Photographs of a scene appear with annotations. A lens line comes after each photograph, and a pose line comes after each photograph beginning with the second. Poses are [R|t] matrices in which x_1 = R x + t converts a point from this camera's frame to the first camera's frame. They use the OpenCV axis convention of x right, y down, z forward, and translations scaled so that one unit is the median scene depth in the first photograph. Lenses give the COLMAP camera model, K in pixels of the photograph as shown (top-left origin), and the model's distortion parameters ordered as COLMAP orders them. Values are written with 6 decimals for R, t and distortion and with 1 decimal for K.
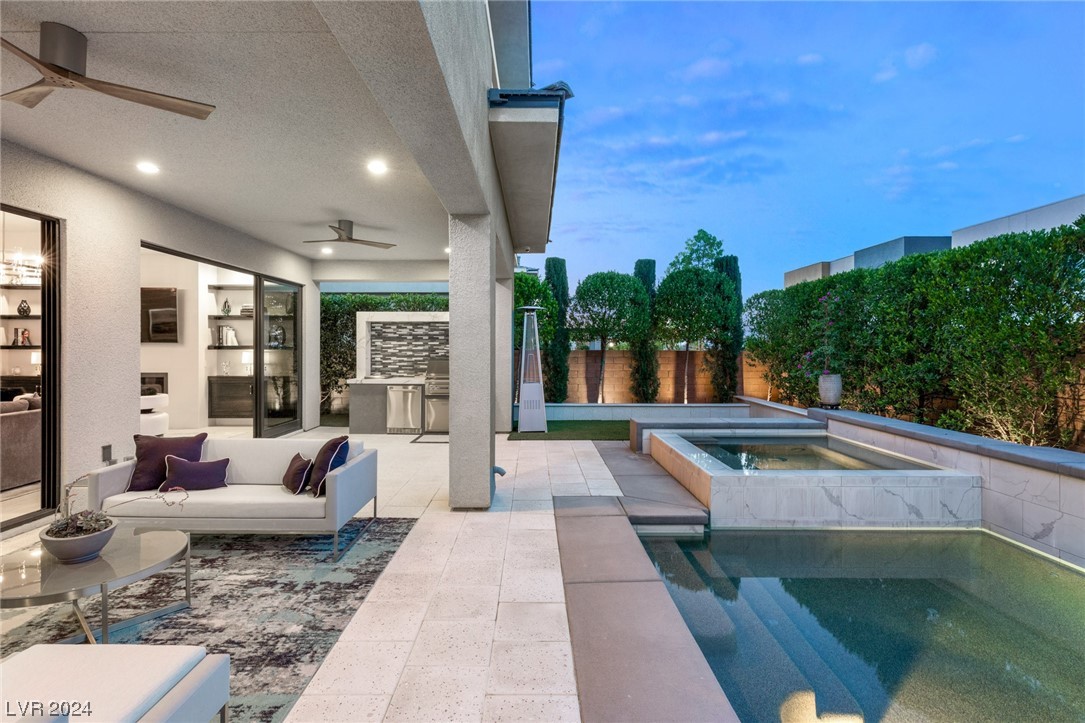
lens RADIAL K [[512.3, 0, 538.1], [0, 512.3, 348.0], [0, 0, 1]] dist [-0.000069, 0.000520]
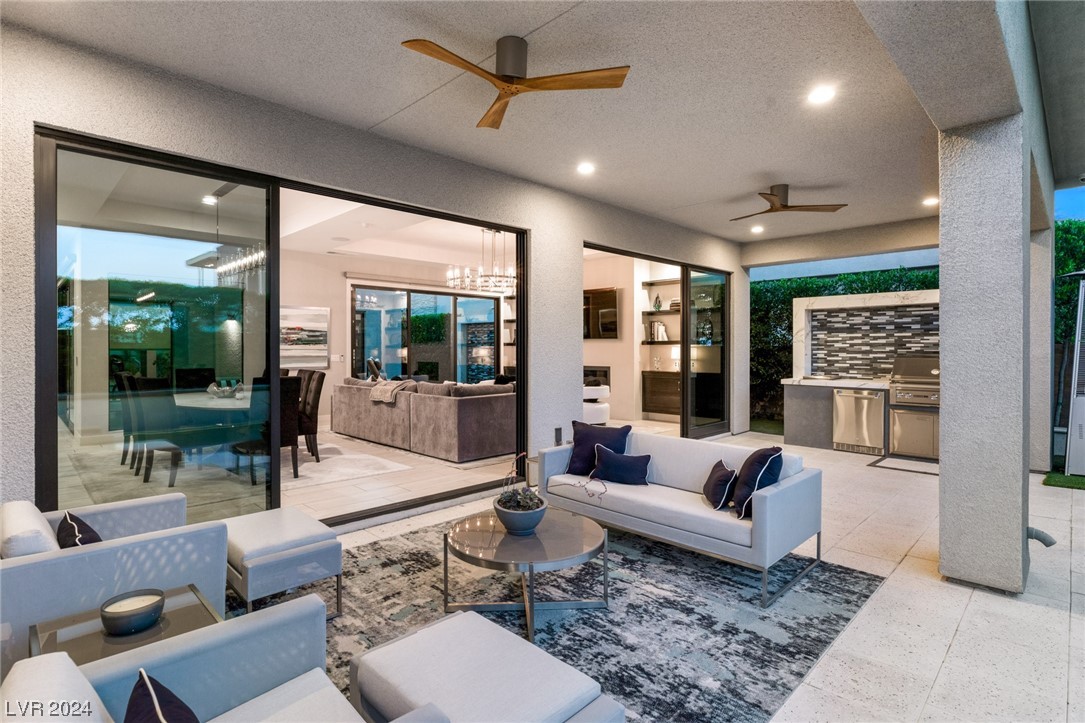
lens RADIAL K [[527.9, 0, 537.7], [0, 527.9, 354.1], [0, 0, 1]] dist [-0.004019, 0.000160]
pose [[0.702699, 0.002396, -0.711484, -0.057677], [0.001376, 0.999988, 0.004726, 0.024011], [0.711486, -0.004300, 0.702687, 0.163211]]
